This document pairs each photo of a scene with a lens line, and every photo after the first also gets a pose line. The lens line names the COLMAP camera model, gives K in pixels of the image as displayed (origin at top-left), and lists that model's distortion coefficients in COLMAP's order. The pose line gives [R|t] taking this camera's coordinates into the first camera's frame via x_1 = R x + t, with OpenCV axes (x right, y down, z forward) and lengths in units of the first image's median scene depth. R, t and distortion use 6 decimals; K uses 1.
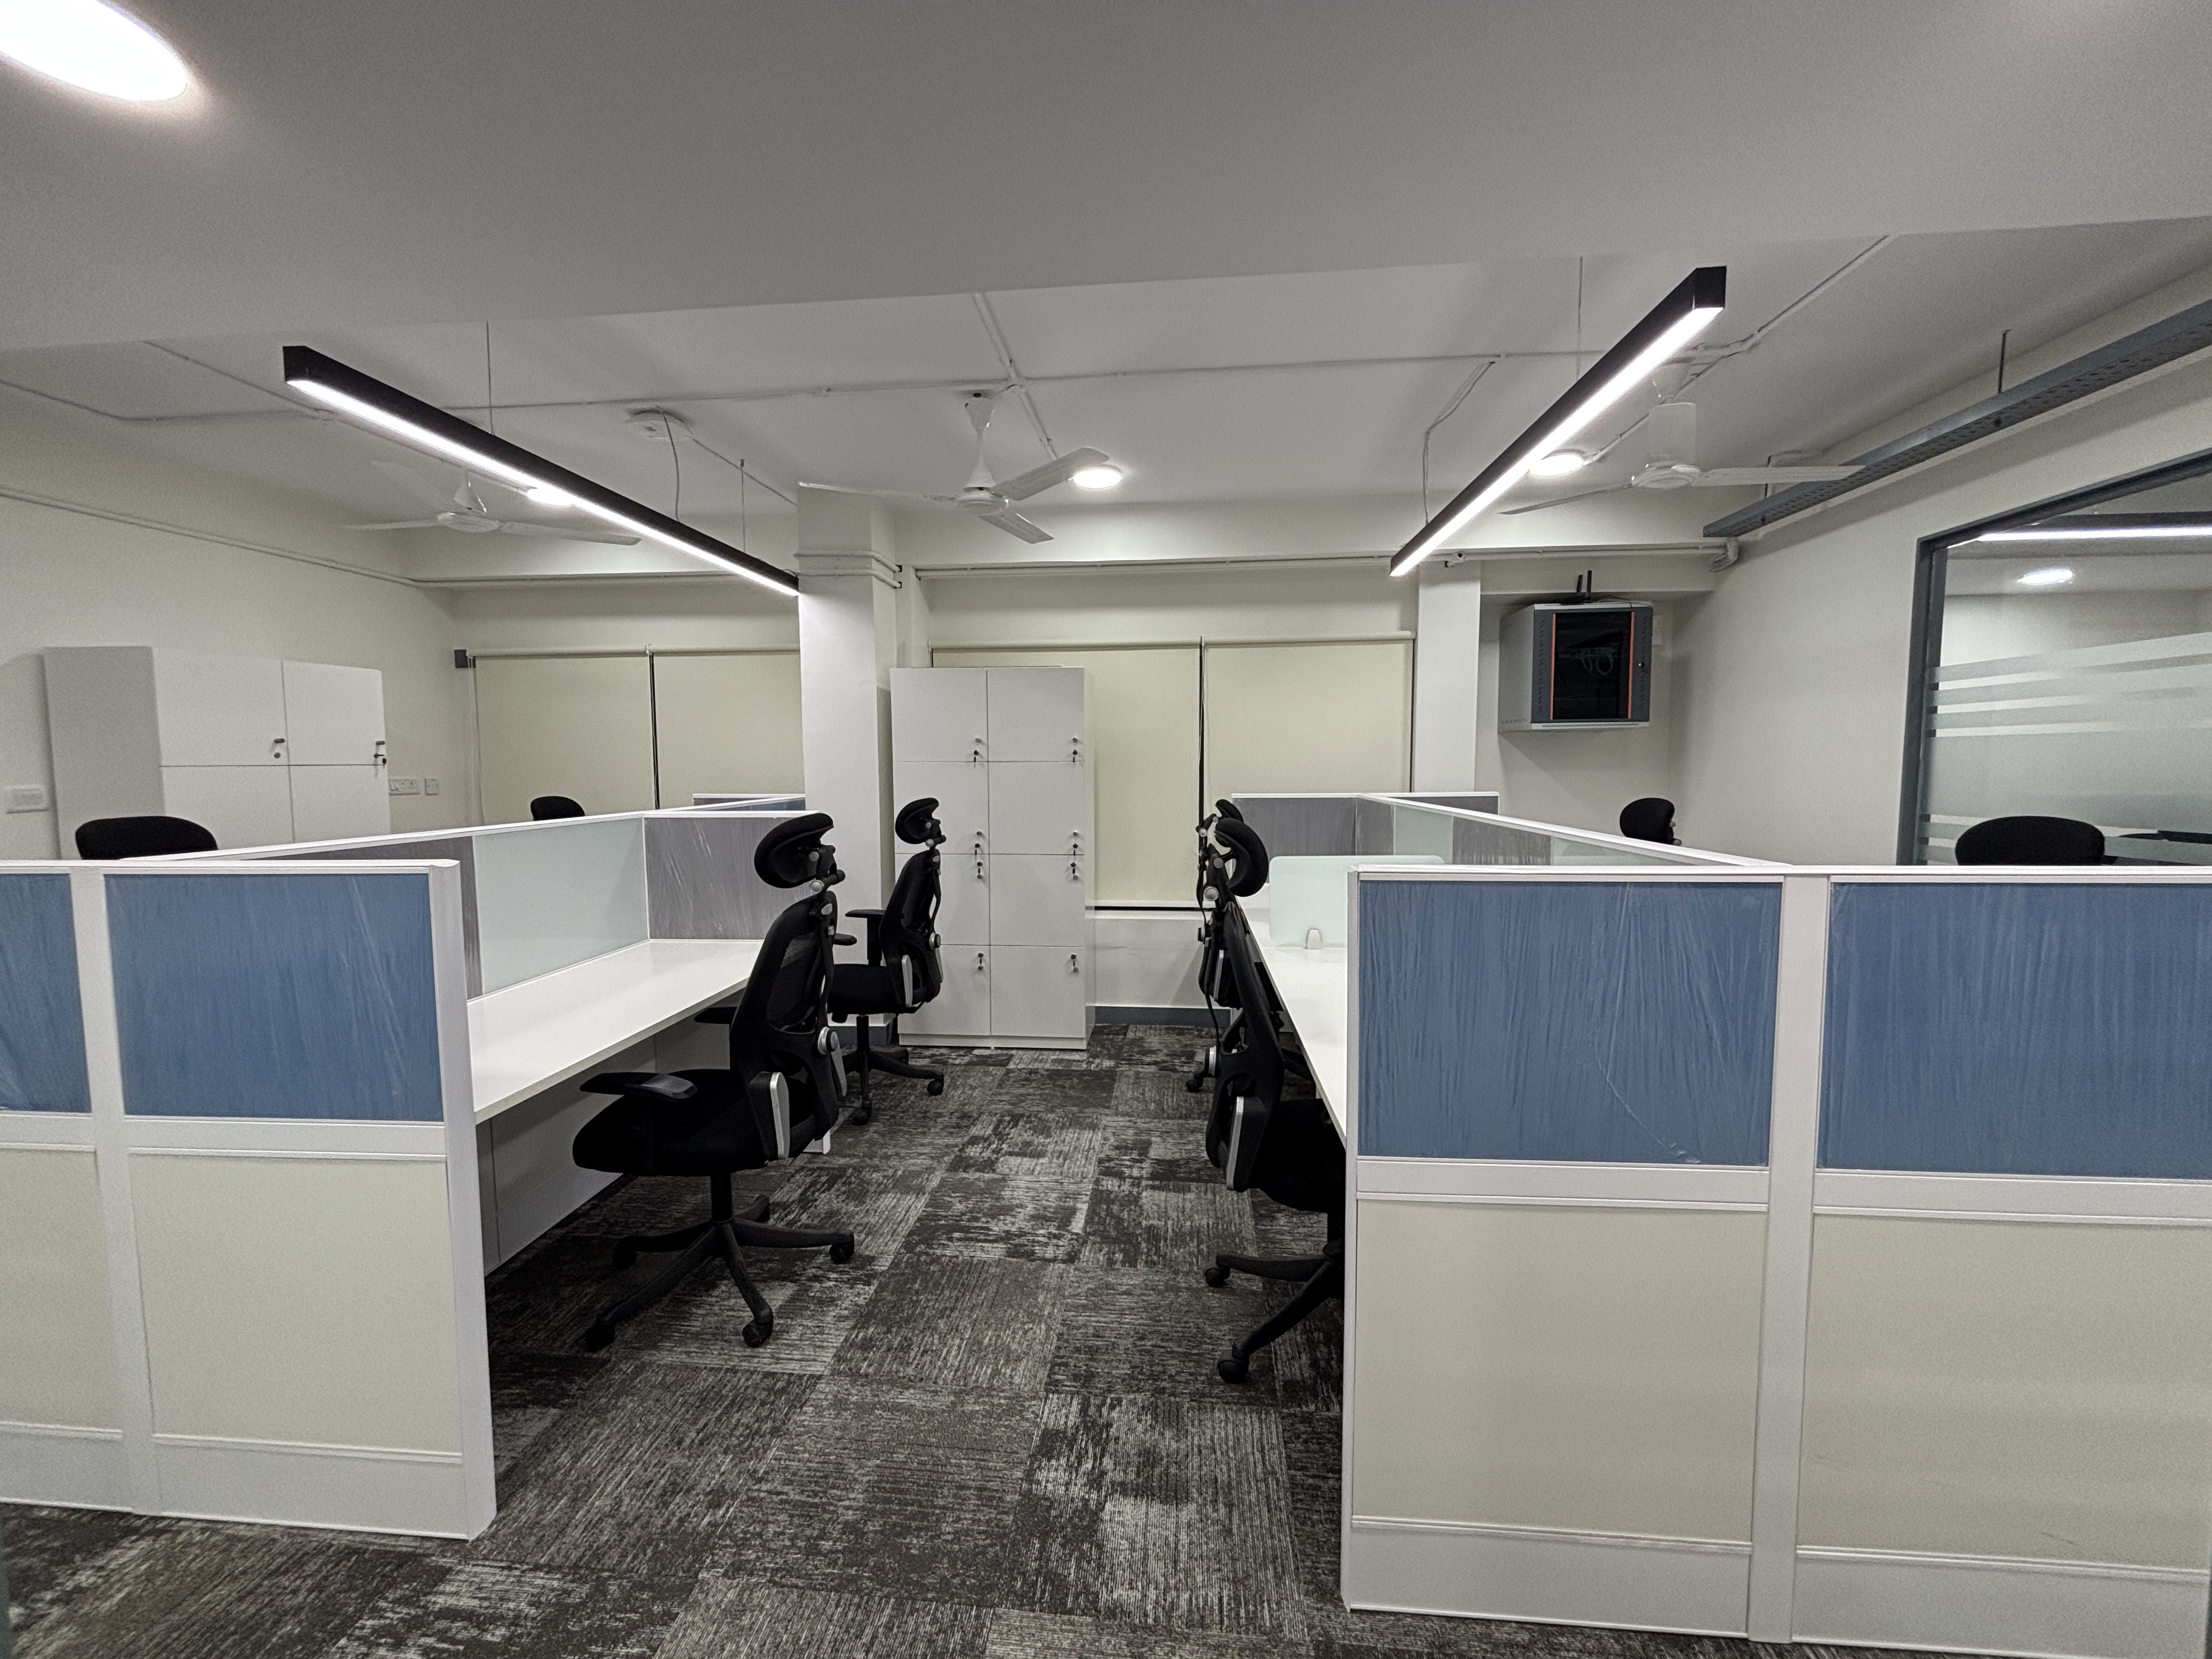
lens RADIAL K [[892.9, 0, 1097.8], [0, 892.9, 832.0], [0, 0, 1]] dist [0.000677, 0.000002]
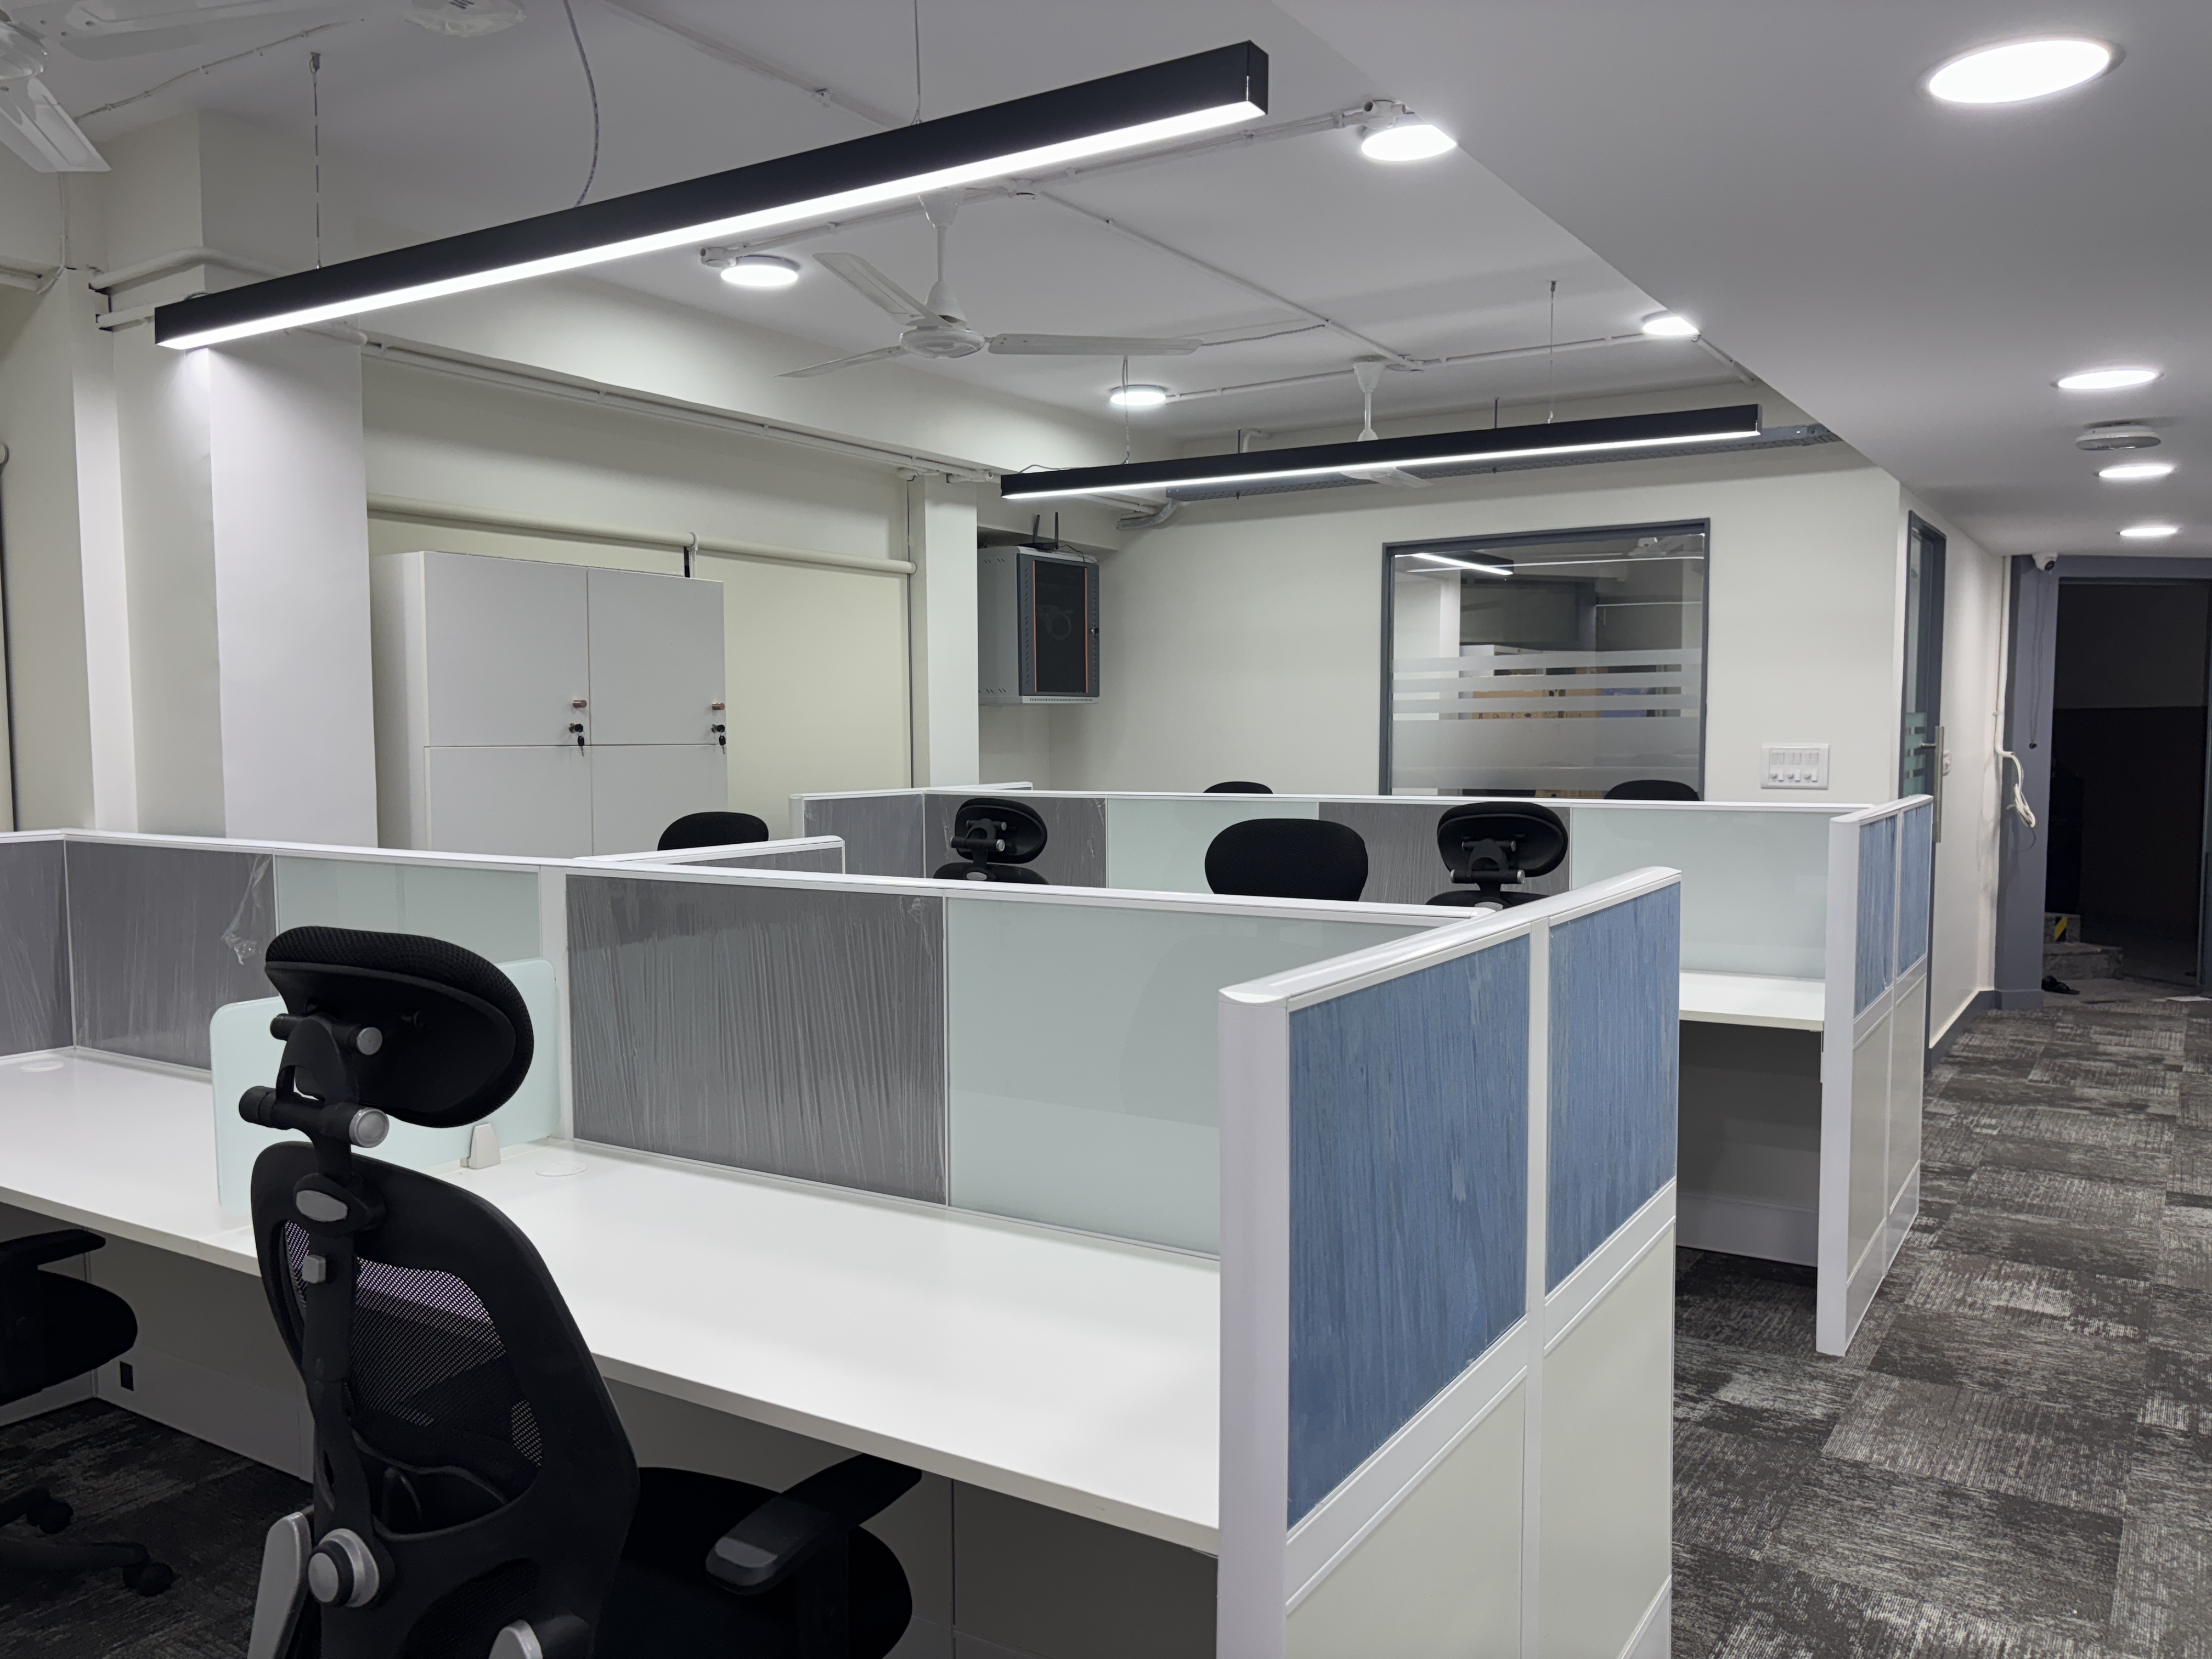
lens RADIAL K [[1678.9, 0, 1113.3], [0, 1678.9, 862.5], [0, 0, 1]] dist [0.050053, -0.063393]
pose [[0.453136, -0.066865, 0.888930, -1.254983], [0.071245, 0.996710, 0.038655, -0.037435], [-0.888590, 0.045816, 0.456409, 0.384677]]
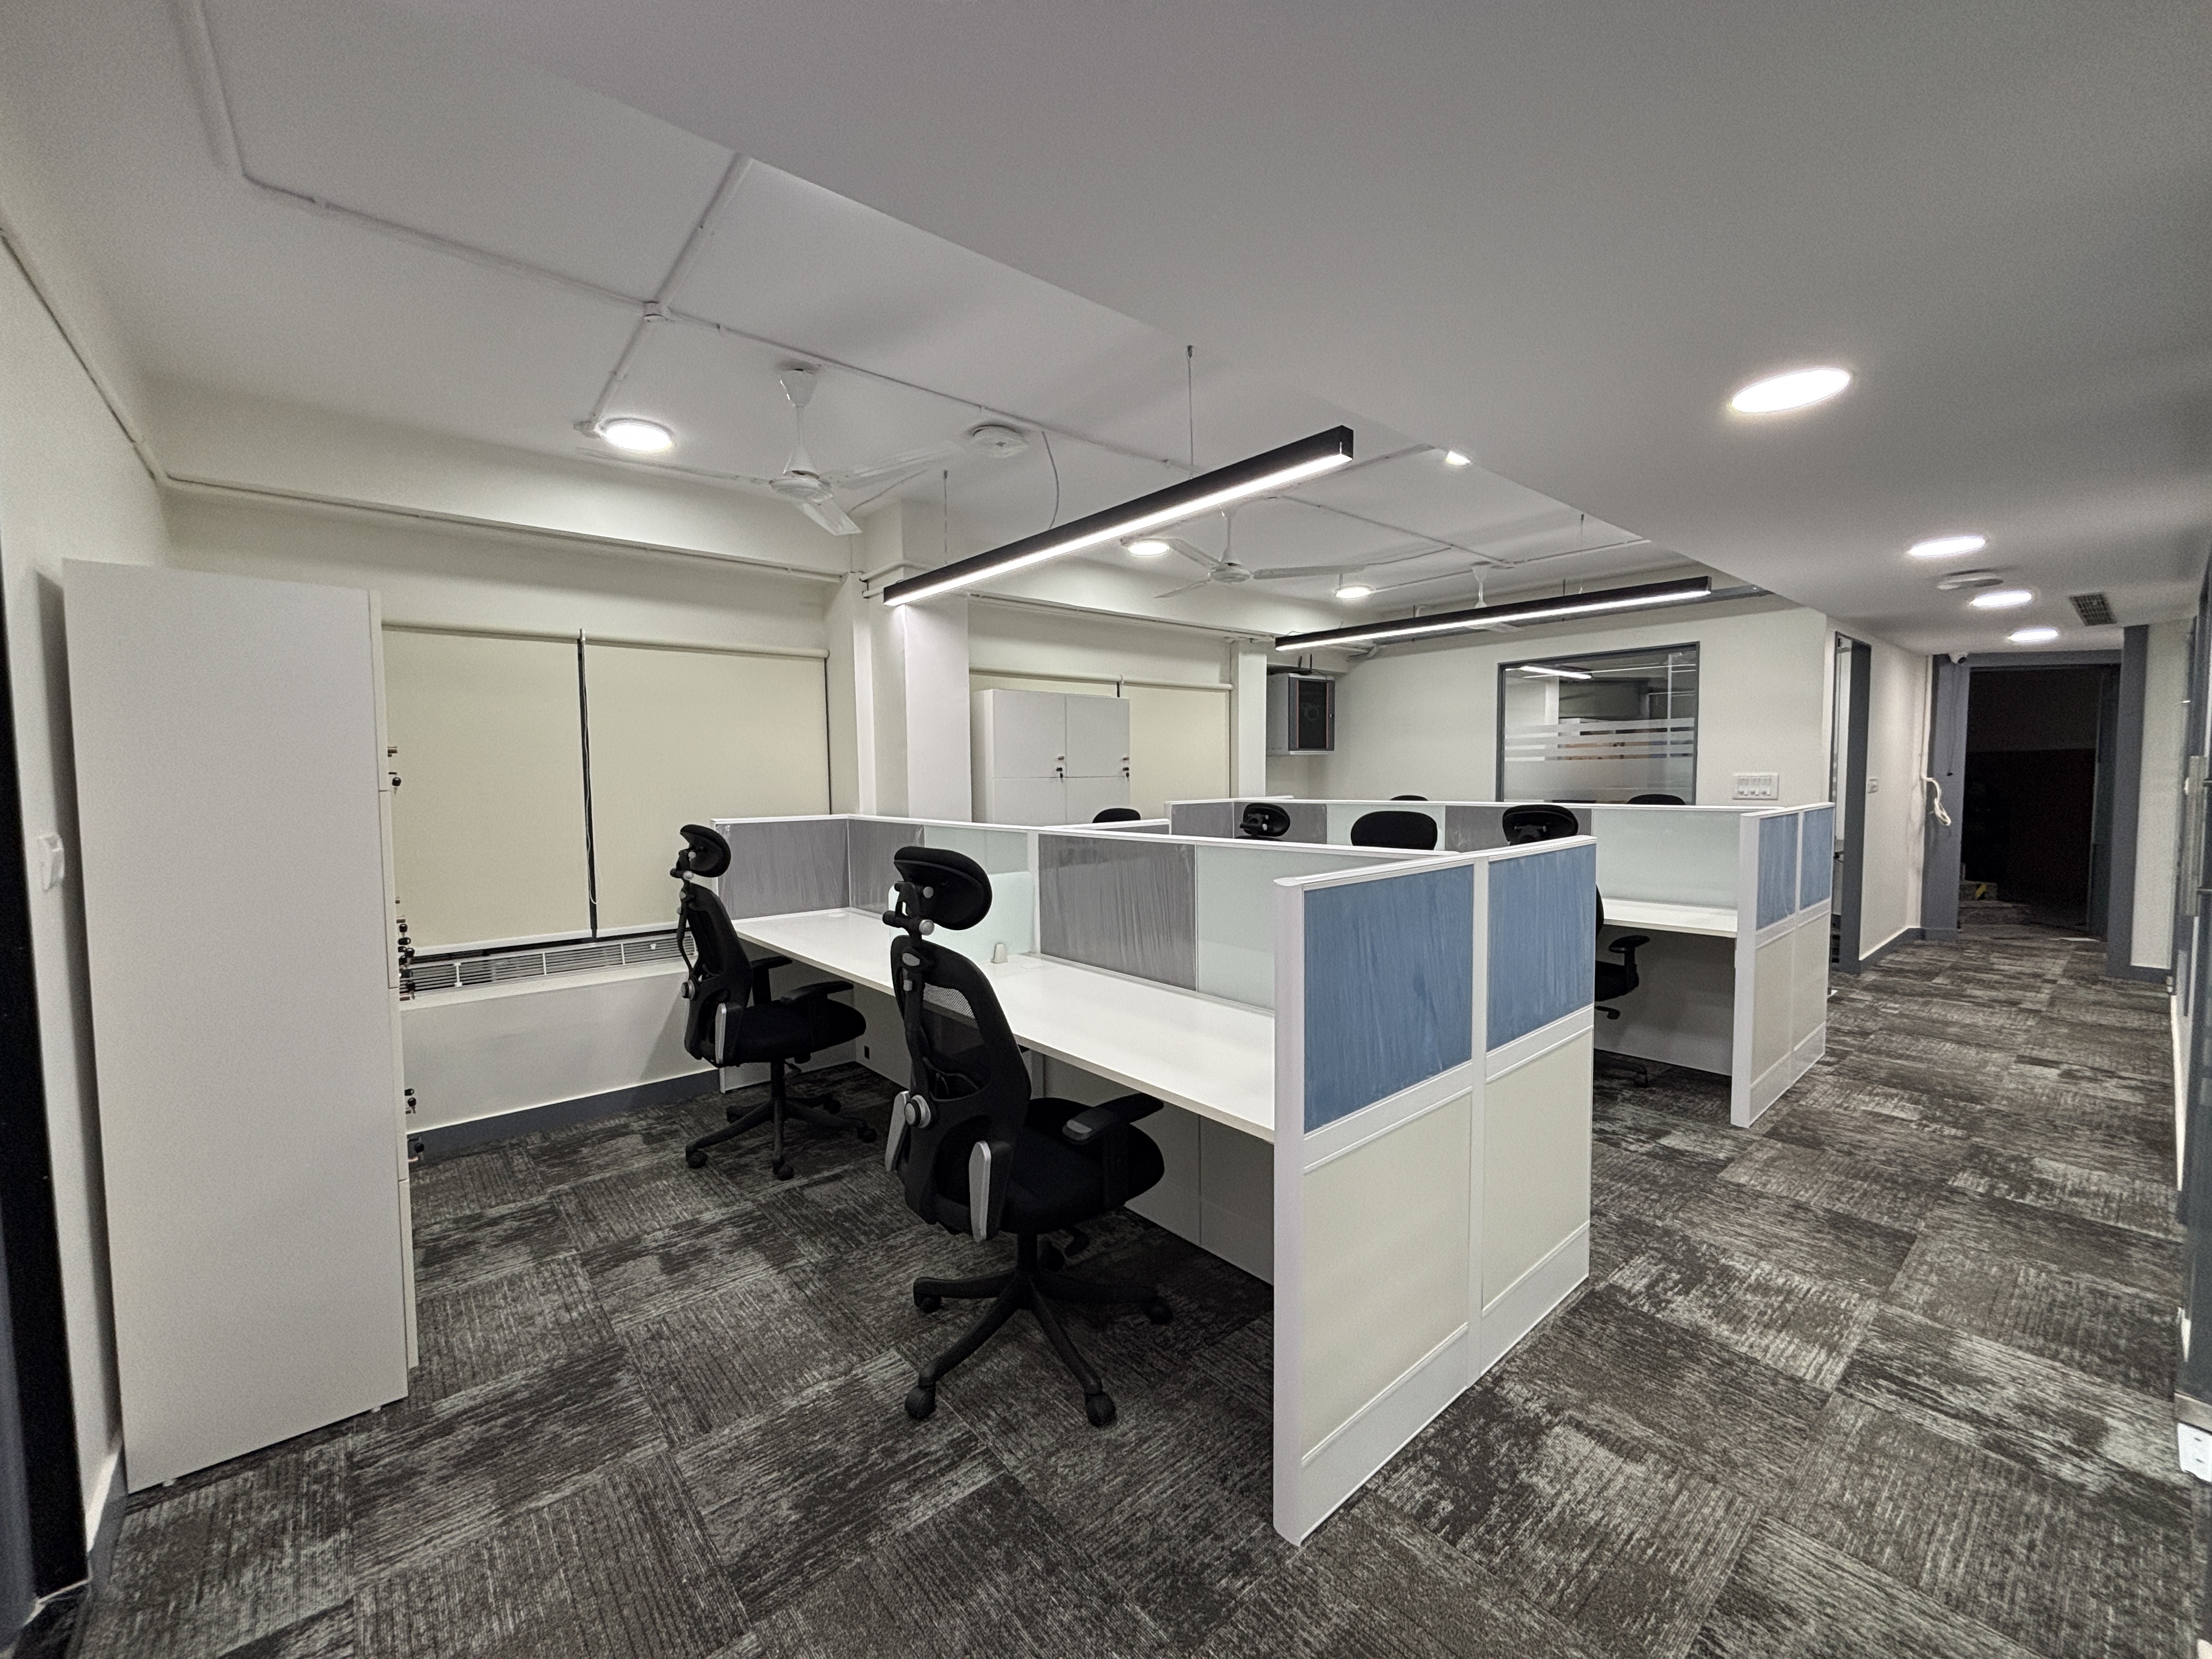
lens RADIAL K [[892.9, 0, 1099.5], [0, 892.9, 830.8], [0, 0, 1]] dist [0.000677, 0.000002]
pose [[0.695426, -0.048729, 0.716944, -1.287042], [0.064716, 0.997891, 0.005052, -0.020537], [-0.715678, 0.042884, 0.697113, 0.271408]]
